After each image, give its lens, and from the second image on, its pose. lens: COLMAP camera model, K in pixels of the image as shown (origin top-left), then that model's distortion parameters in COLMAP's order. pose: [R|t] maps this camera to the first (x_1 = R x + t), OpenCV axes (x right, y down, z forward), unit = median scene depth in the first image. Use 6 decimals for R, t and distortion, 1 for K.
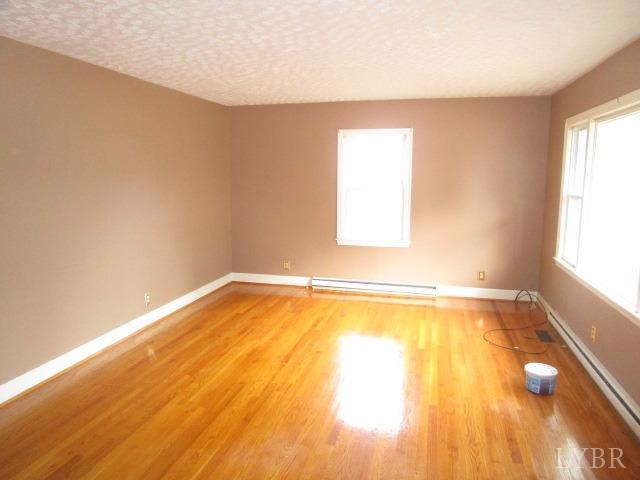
lens RADIAL K [[458.2, 0, 316.7], [0, 458.2, 240.6], [0, 0, 1]] dist [-0.007783, -0.003569]
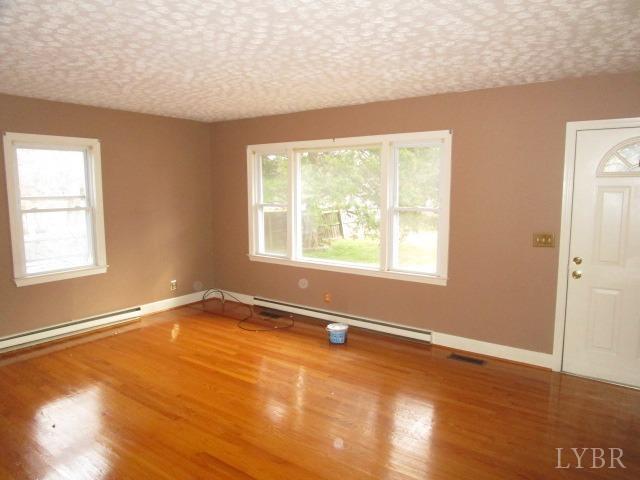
lens RADIAL K [[458.2, 0, 316.7], [0, 458.2, 240.6], [0, 0, 1]] dist [-0.007783, -0.003569]
pose [[0.376760, -0.111671, 0.919555, -0.622409], [0.139975, 0.988171, 0.062653, -0.059991], [-0.915674, 0.105109, 0.387934, 0.375733]]
